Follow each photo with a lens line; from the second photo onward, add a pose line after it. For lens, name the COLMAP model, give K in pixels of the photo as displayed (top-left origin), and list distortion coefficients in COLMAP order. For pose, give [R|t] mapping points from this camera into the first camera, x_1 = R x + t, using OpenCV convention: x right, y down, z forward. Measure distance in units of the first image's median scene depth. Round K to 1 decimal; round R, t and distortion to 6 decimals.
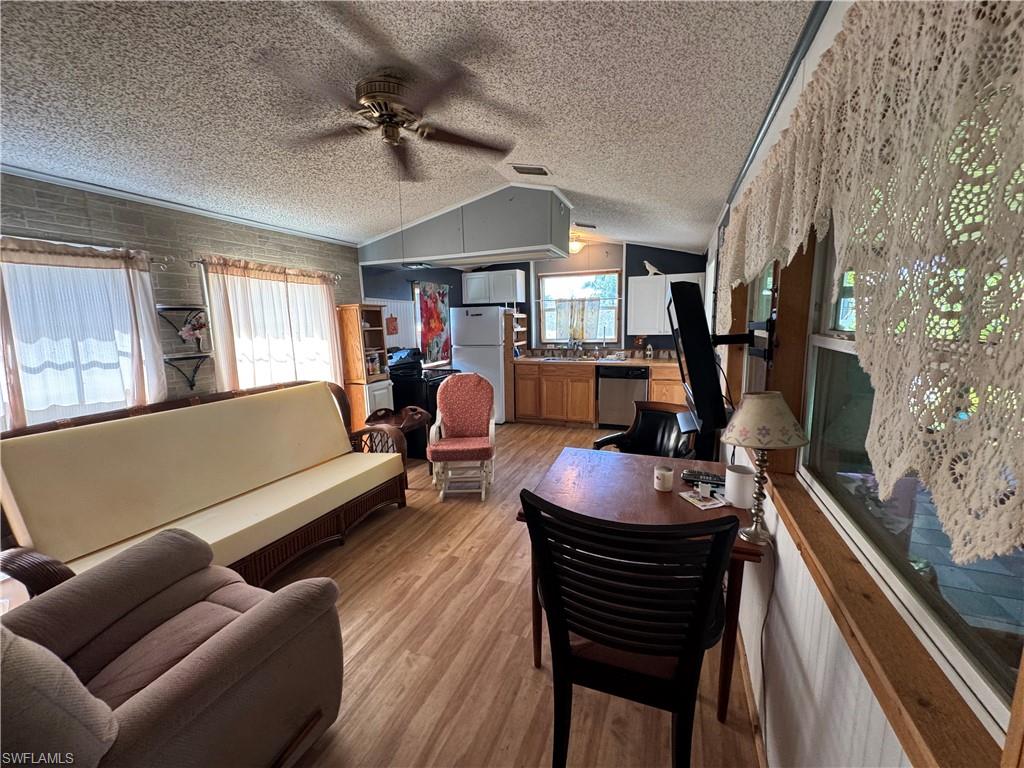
lens RADIAL K [[411.0, 0, 510.3], [0, 411.0, 381.9], [0, 0, 1]] dist [0.003506, 0.000747]
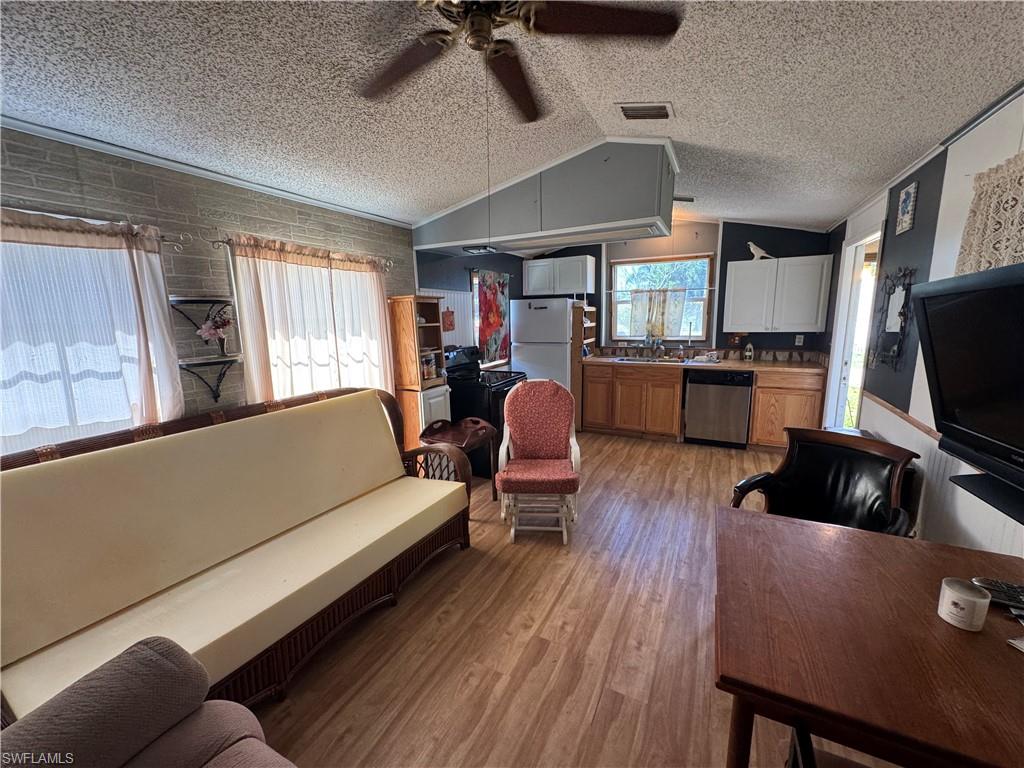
lens RADIAL K [[411.0, 0, 510.0], [0, 411.0, 381.4], [0, 0, 1]] dist [0.003506, 0.000747]
pose [[0.995203, 0.016965, -0.096350, -0.106856], [-0.015334, 0.999727, 0.017639, -0.038347], [0.096623, -0.016076, 0.995191, 0.220172]]
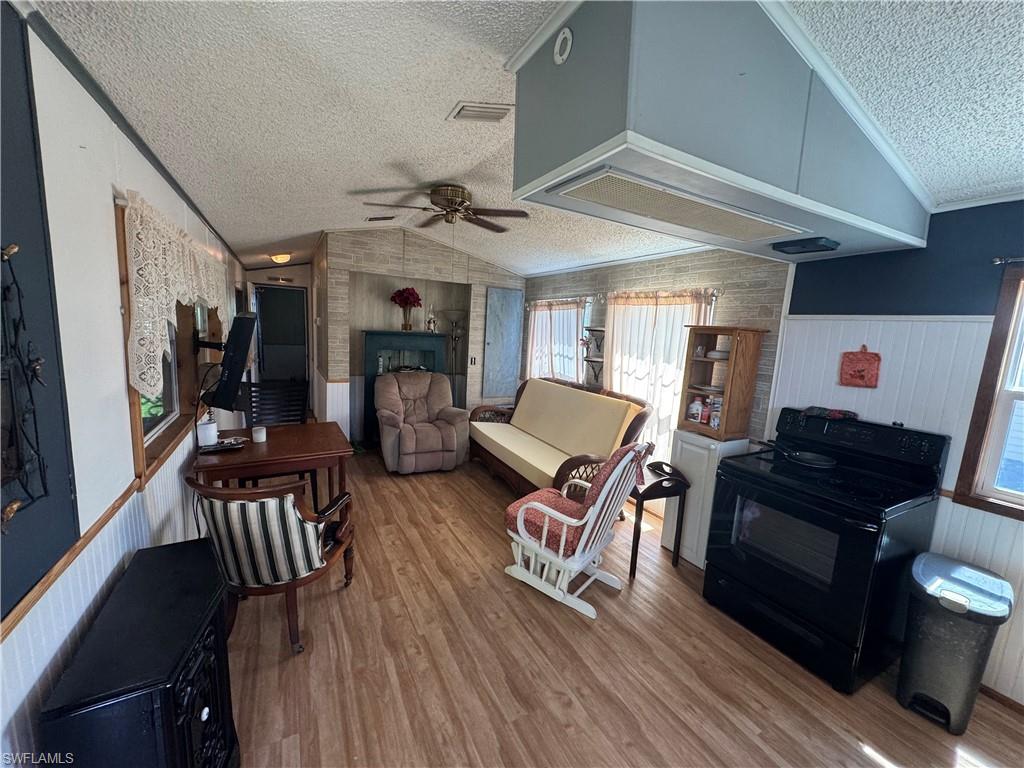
lens RADIAL K [[411.0, 0, 510.2], [0, 411.0, 388.1], [0, 0, 1]] dist [0.003506, 0.000747]
pose [[-0.643709, 0.097436, -0.759043, 0.520451], [-0.152880, 0.955495, 0.252305, -0.258970], [0.749845, 0.278453, -0.600164, 1.463511]]
